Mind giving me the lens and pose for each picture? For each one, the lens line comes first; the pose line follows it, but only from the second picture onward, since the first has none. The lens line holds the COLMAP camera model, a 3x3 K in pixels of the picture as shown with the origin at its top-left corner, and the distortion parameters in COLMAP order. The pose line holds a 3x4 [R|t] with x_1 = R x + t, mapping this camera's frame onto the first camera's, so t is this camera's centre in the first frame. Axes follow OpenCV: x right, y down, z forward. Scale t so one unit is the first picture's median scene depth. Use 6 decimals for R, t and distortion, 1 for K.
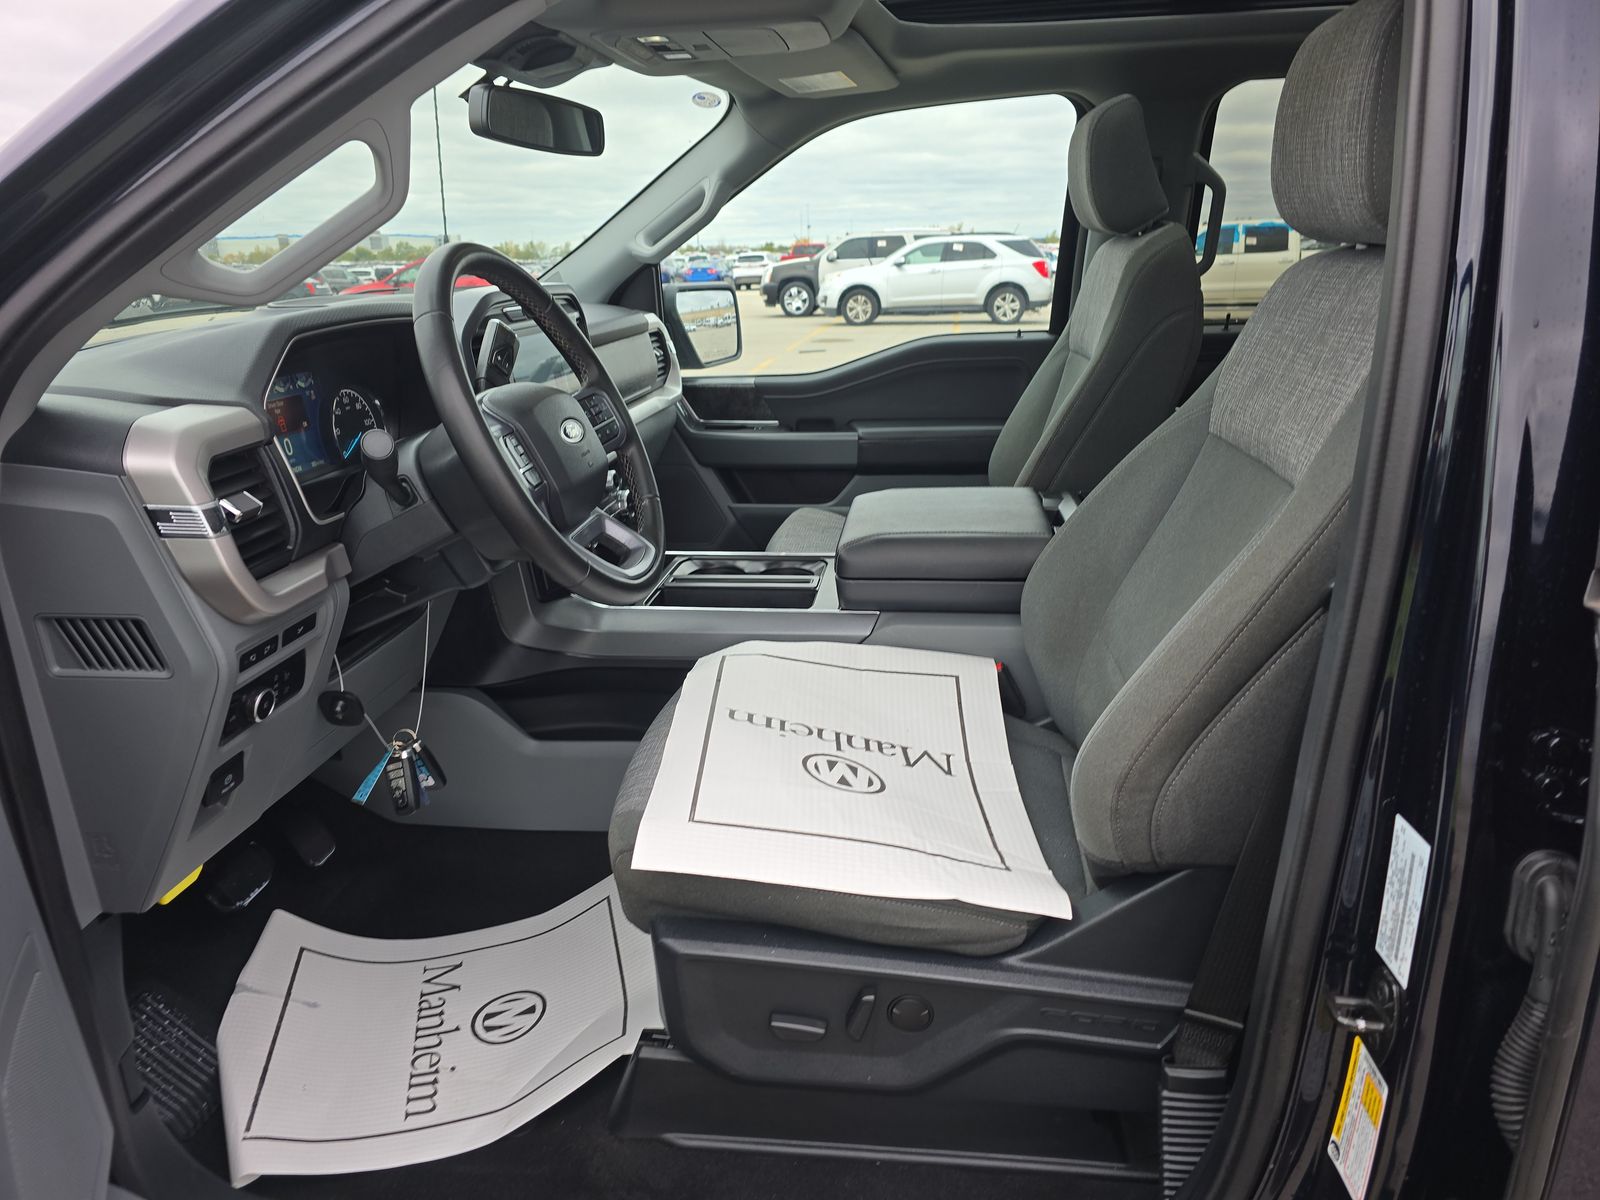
lens RADIAL K [[1034.8, 0, 793.5], [0, 1034.8, 635.4], [0, 0, 1]] dist [0.055119, -0.070178]
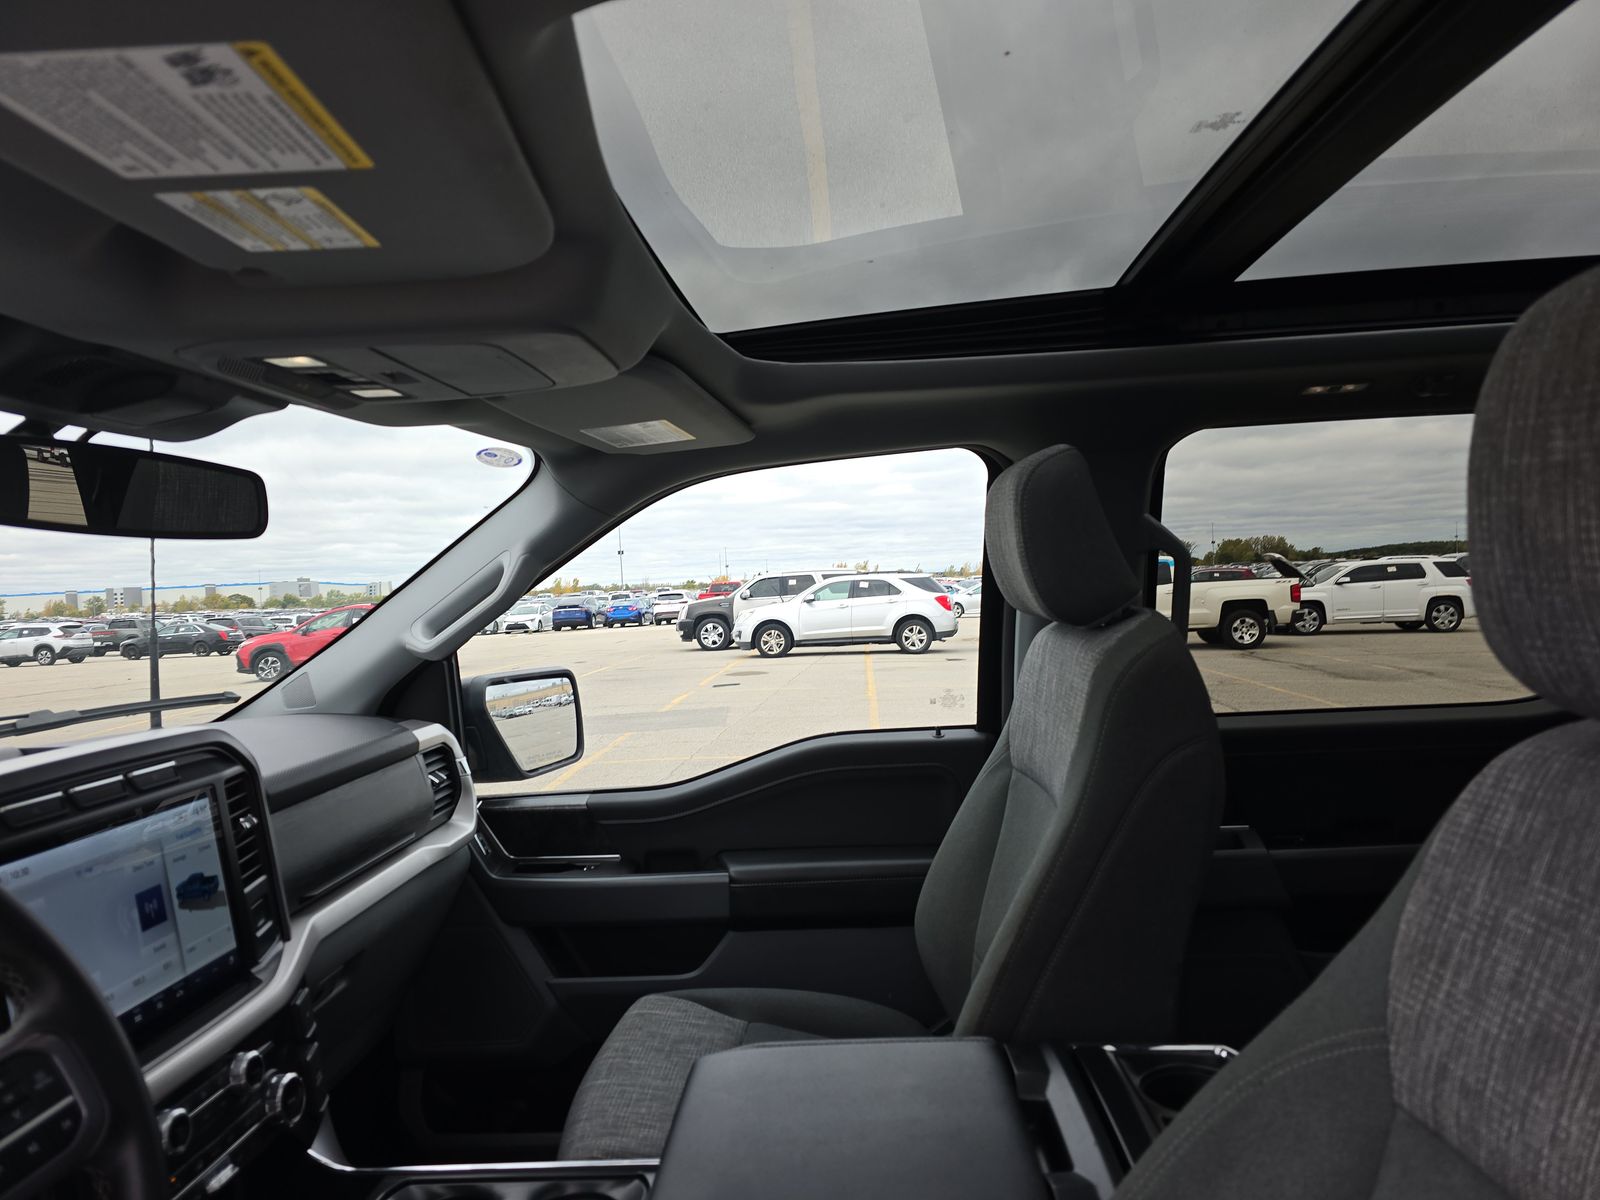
lens RADIAL K [[1034.8, 0, 793.5], [0, 1034.8, 635.4], [0, 0, 1]] dist [0.055119, -0.070178]
pose [[0.996759, -0.023938, 0.076806, 0.056291], [0.046026, 0.952707, -0.300383, -0.135843], [-0.065983, 0.302945, 0.950721, 0.272274]]
